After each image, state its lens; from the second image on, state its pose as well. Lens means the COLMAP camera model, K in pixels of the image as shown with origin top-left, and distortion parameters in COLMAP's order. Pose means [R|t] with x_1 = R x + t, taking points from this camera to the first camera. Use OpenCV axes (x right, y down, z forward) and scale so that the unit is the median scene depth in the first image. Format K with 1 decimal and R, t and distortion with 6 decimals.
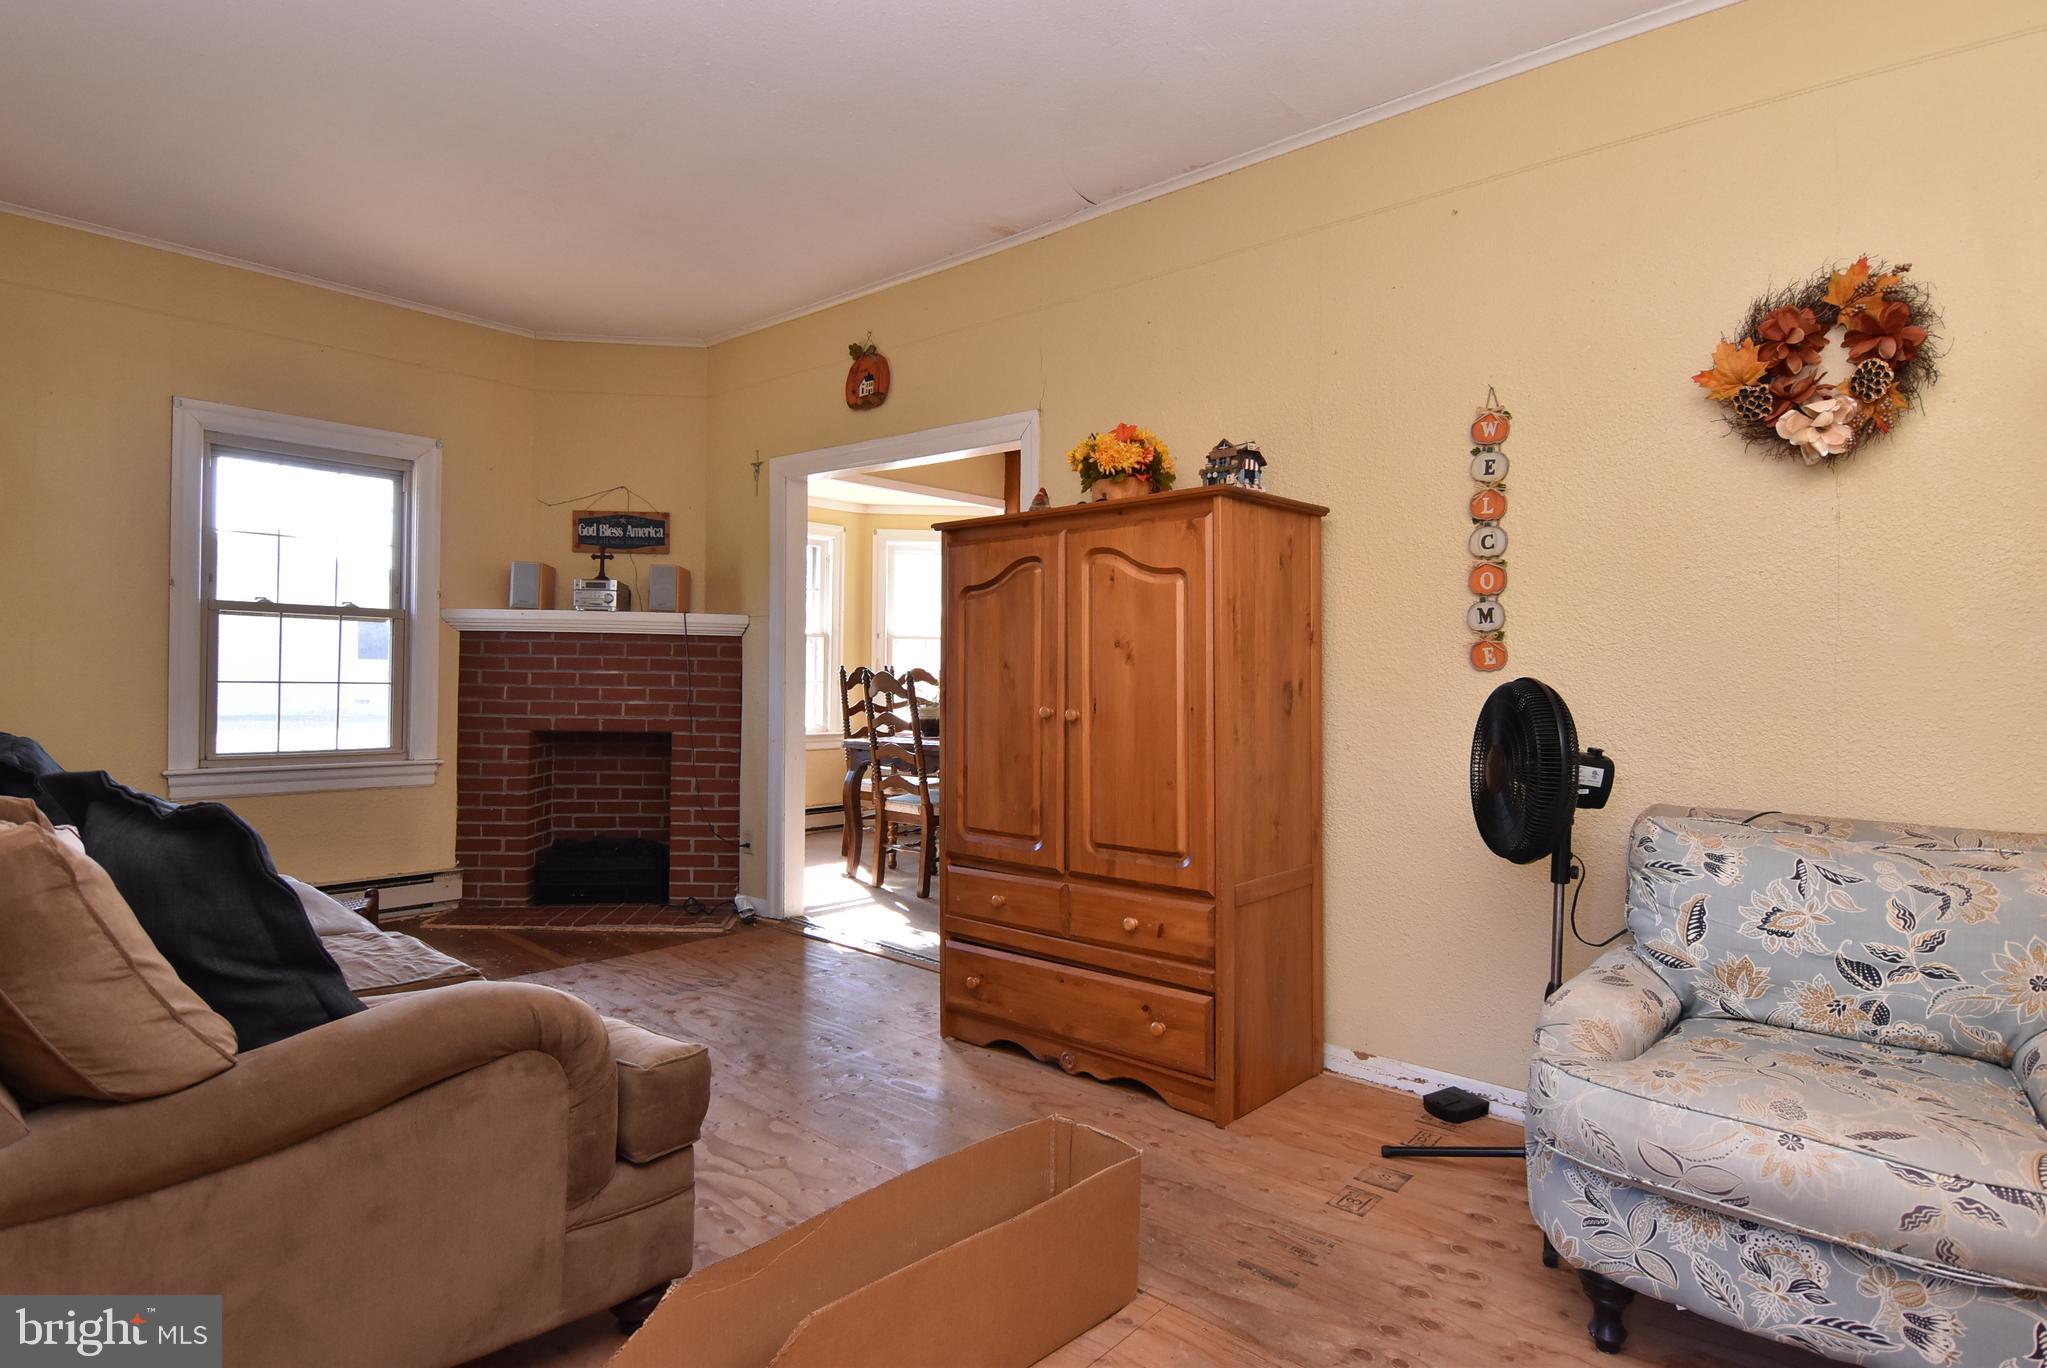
lens RADIAL K [[1085.8, 0, 1027.8], [0, 1085.8, 677.9], [0, 0, 1]] dist [0.007649, -0.022240]
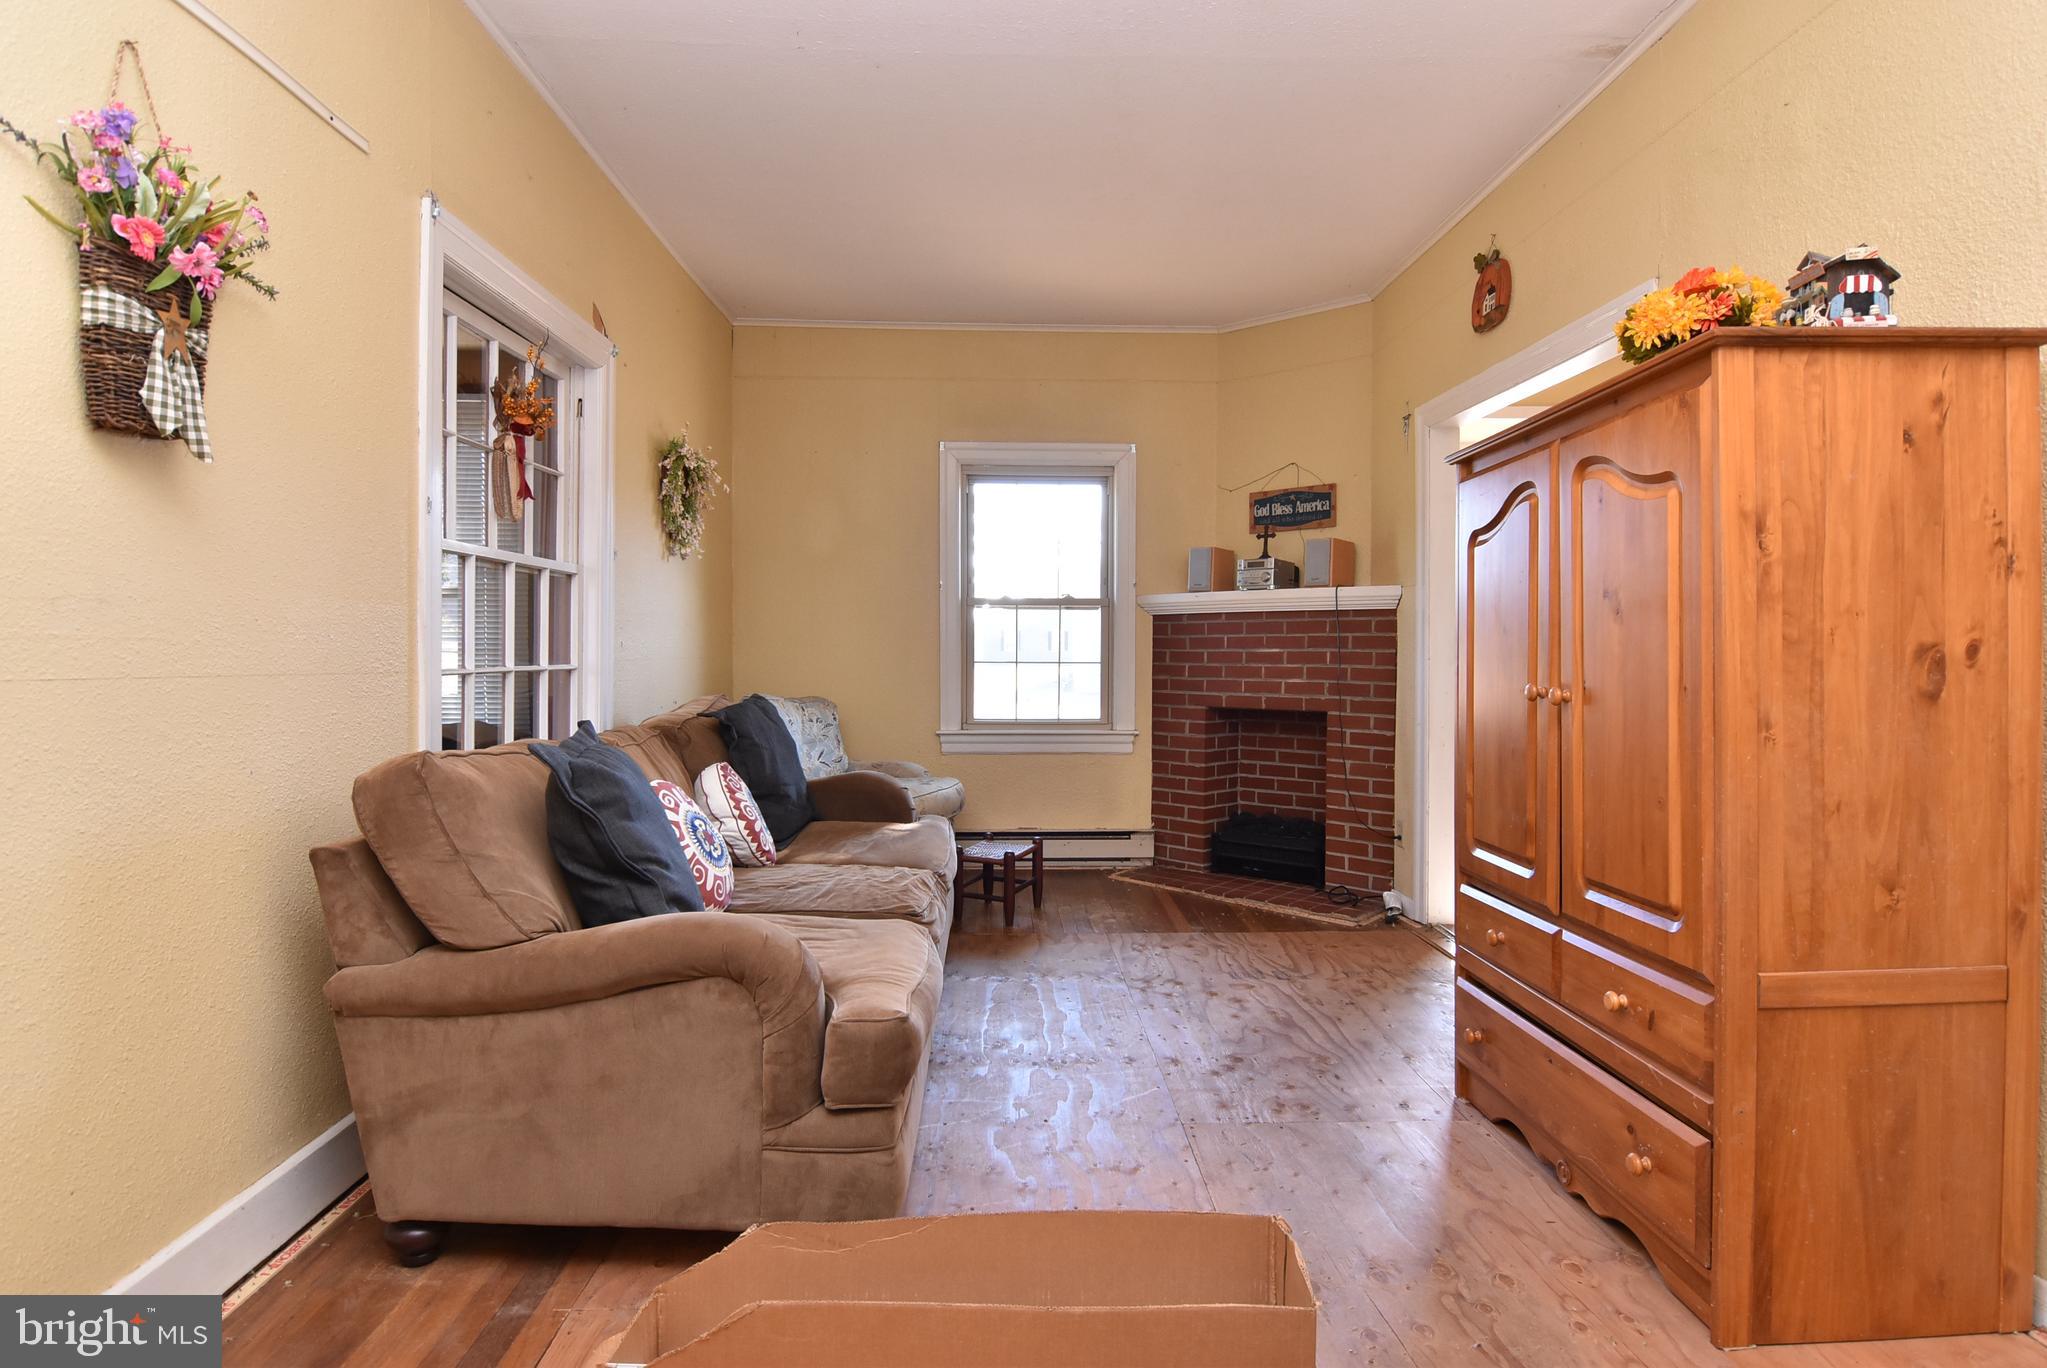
lens RADIAL K [[1085.8, 0, 1027.8], [0, 1085.8, 677.9], [0, 0, 1]] dist [0.007649, -0.022240]
pose [[0.686659, 0.002655, -0.726975, 0.211320], [0.008900, 0.999888, 0.012057, 0.006809], [0.726925, -0.014749, 0.686558, 0.164676]]
